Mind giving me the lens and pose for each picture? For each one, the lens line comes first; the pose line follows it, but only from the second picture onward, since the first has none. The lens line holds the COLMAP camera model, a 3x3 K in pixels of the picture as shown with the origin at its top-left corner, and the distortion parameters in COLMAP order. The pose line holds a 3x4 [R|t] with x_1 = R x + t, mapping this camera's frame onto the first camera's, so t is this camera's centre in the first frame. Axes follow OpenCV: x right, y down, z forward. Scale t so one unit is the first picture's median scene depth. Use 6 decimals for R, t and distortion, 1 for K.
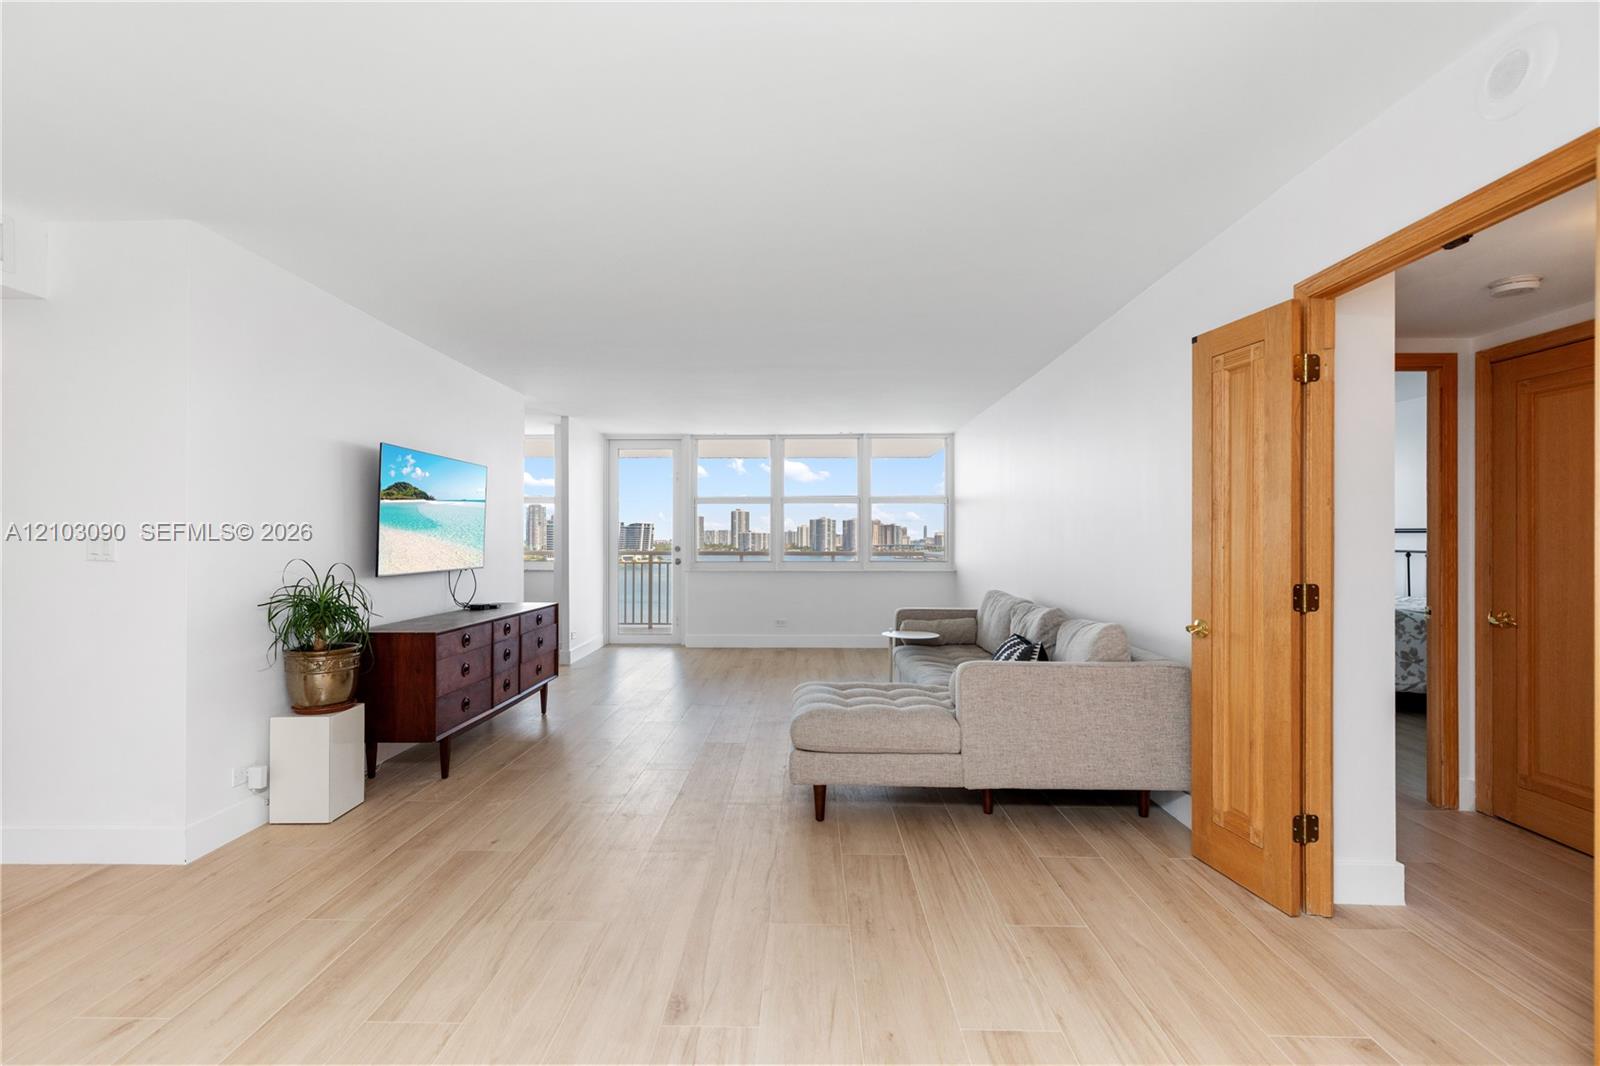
lens RADIAL K [[717.4, 0, 783.8], [0, 717.4, 539.6], [0, 0, 1]] dist [0.006353, -0.000672]
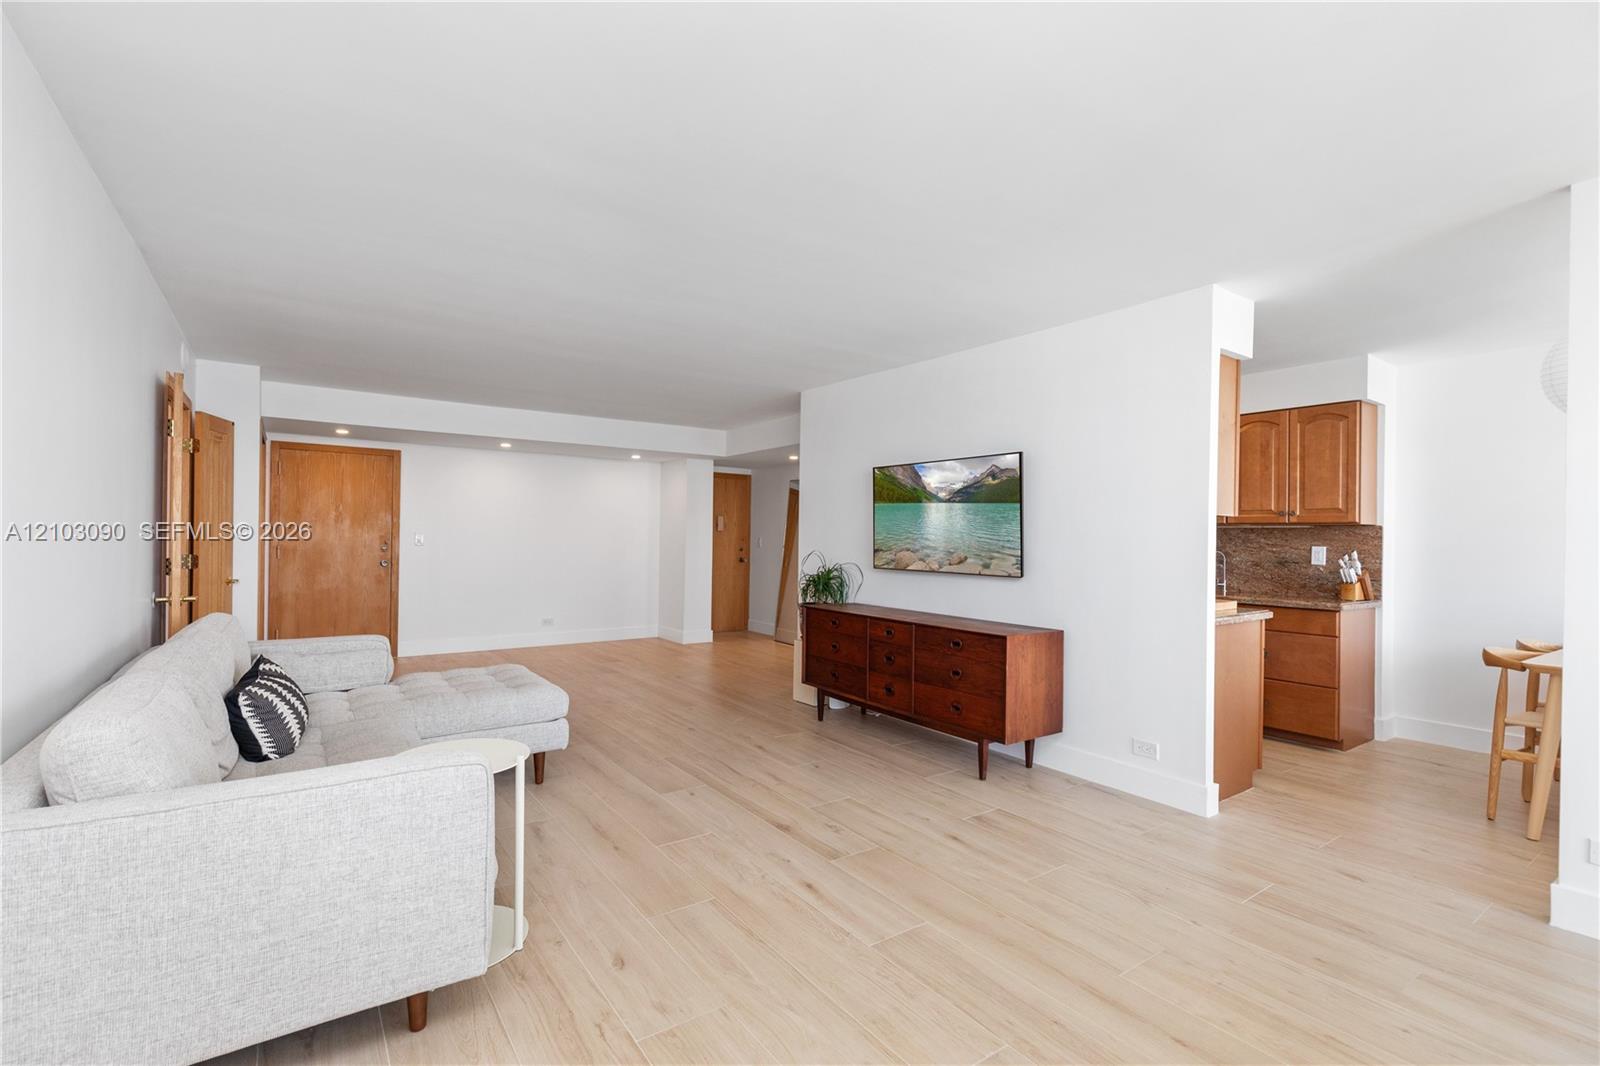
lens RADIAL K [[727.2, 0, 794.9], [0, 727.2, 533.0], [0, 0, 1]] dist [0.011843, -0.000655]
pose [[-0.798889, -0.012624, -0.601346, 0.412145], [-0.014108, 0.999898, -0.002248, -0.009394], [0.601313, 0.006688, -0.798986, 2.251335]]
